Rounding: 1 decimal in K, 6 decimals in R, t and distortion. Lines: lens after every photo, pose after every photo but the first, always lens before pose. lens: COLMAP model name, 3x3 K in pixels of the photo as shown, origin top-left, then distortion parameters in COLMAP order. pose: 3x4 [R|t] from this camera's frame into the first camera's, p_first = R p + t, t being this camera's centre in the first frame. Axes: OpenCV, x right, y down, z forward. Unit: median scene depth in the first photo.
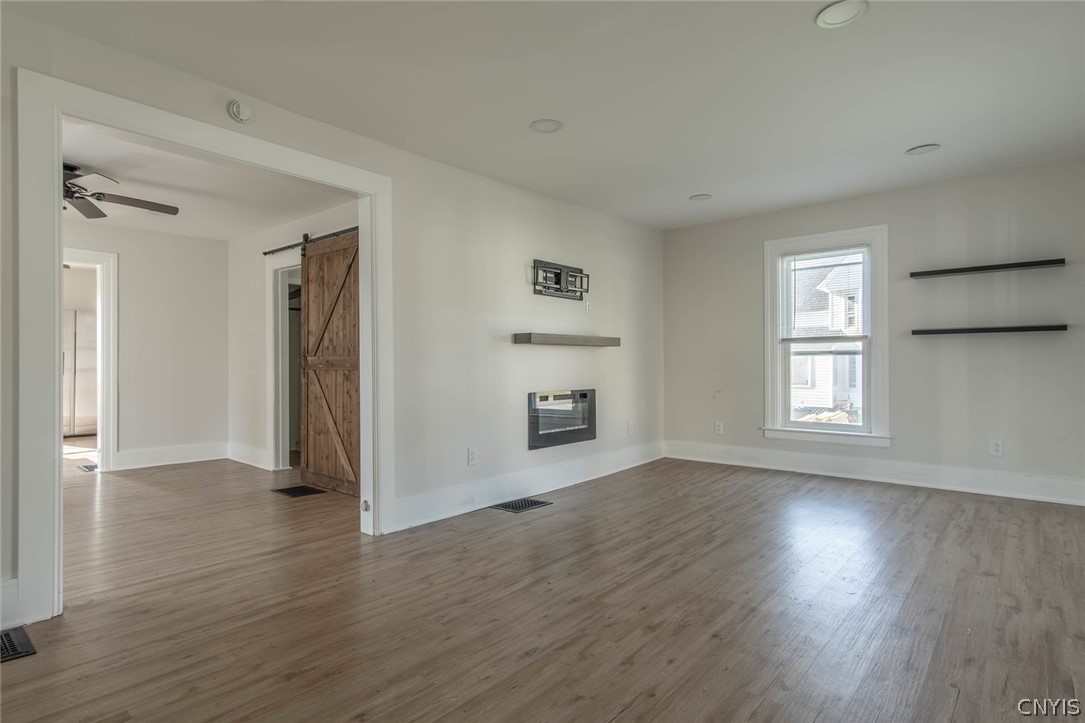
lens RADIAL K [[574.4, 0, 544.1], [0, 574.4, 361.8], [0, 0, 1]] dist [0.004219, 0.002541]
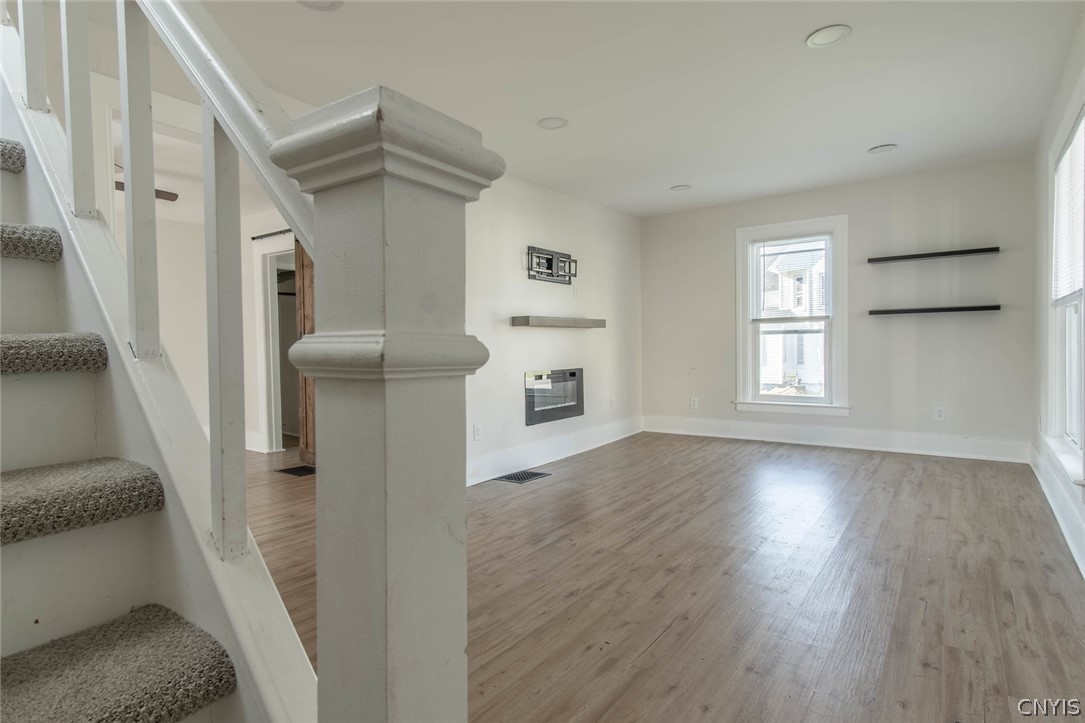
lens RADIAL K [[574.4, 0, 544.3], [0, 574.4, 361.7], [0, 0, 1]] dist [0.004219, 0.002541]
pose [[0.996783, -0.014042, 0.078910, -0.079215], [0.011499, 0.999403, 0.032584, 0.000241], [-0.079320, -0.031572, 0.996349, -0.064247]]
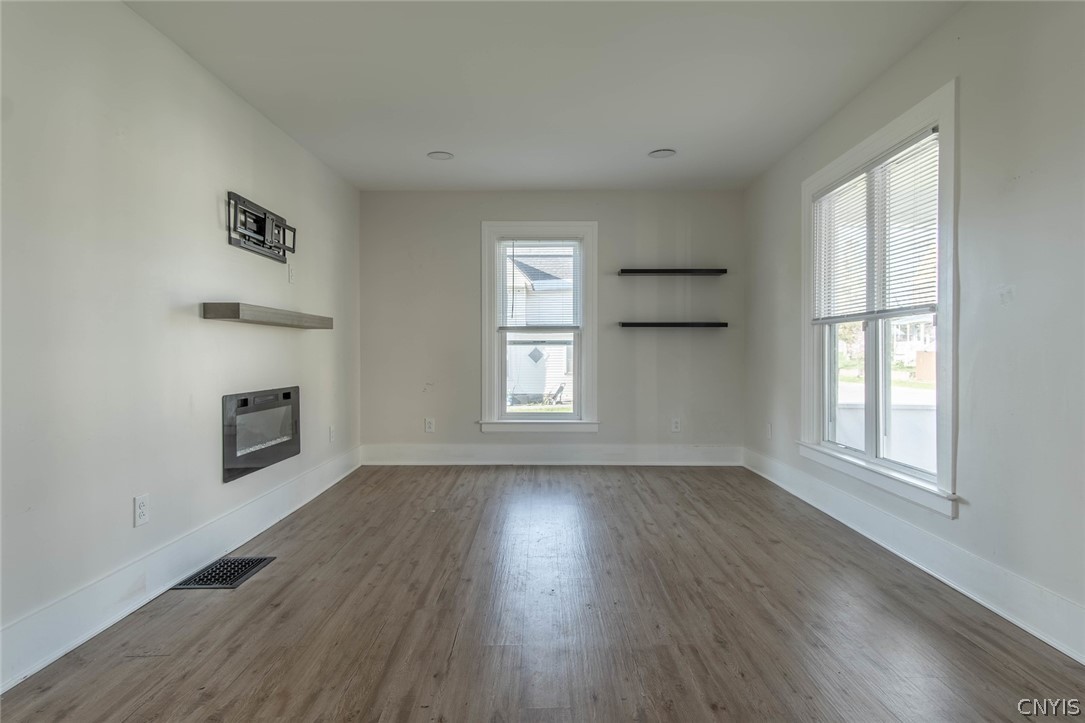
lens RADIAL K [[574.4, 0, 544.0], [0, 574.4, 361.9], [0, 0, 1]] dist [0.004219, 0.002541]
pose [[0.760264, -0.004193, 0.649601, -0.181922], [-0.006725, 0.999875, 0.014324, 0.004508], [-0.649579, -0.015258, 0.760141, 0.282659]]
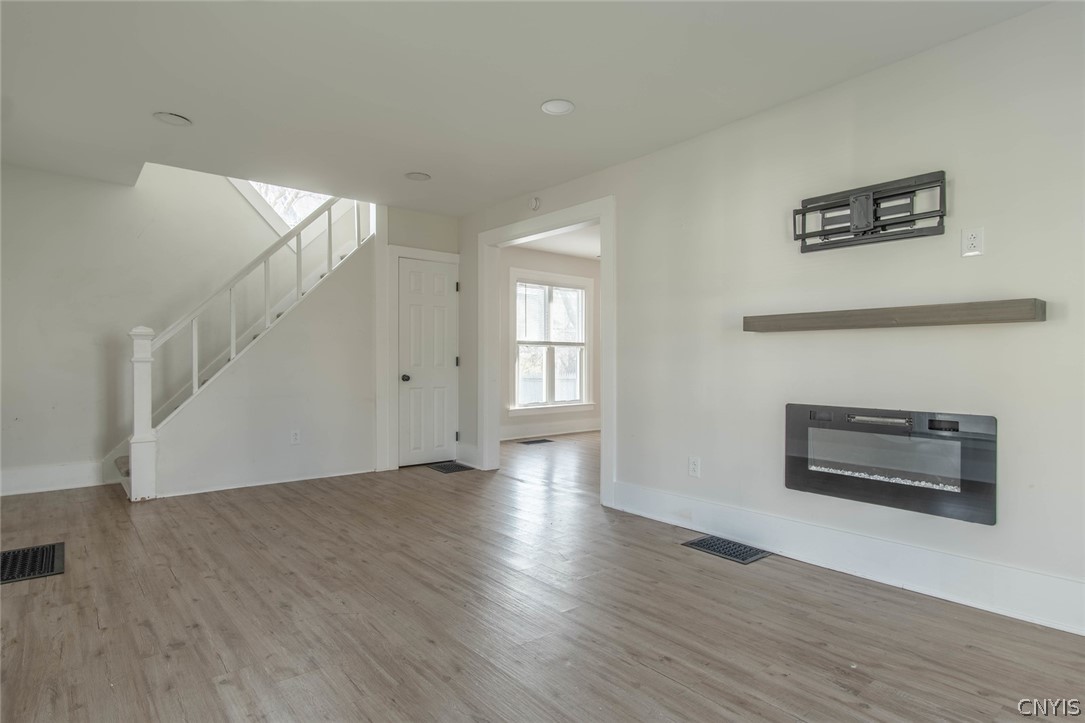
lens RADIAL K [[574.4, 0, 543.5], [0, 574.4, 364.2], [0, 0, 1]] dist [0.004219, 0.002541]
pose [[-0.163154, 0.012589, -0.986520, 0.718407], [0.001803, 0.999921, 0.012462, -0.000718], [0.986599, 0.000254, -0.163164, 0.866864]]
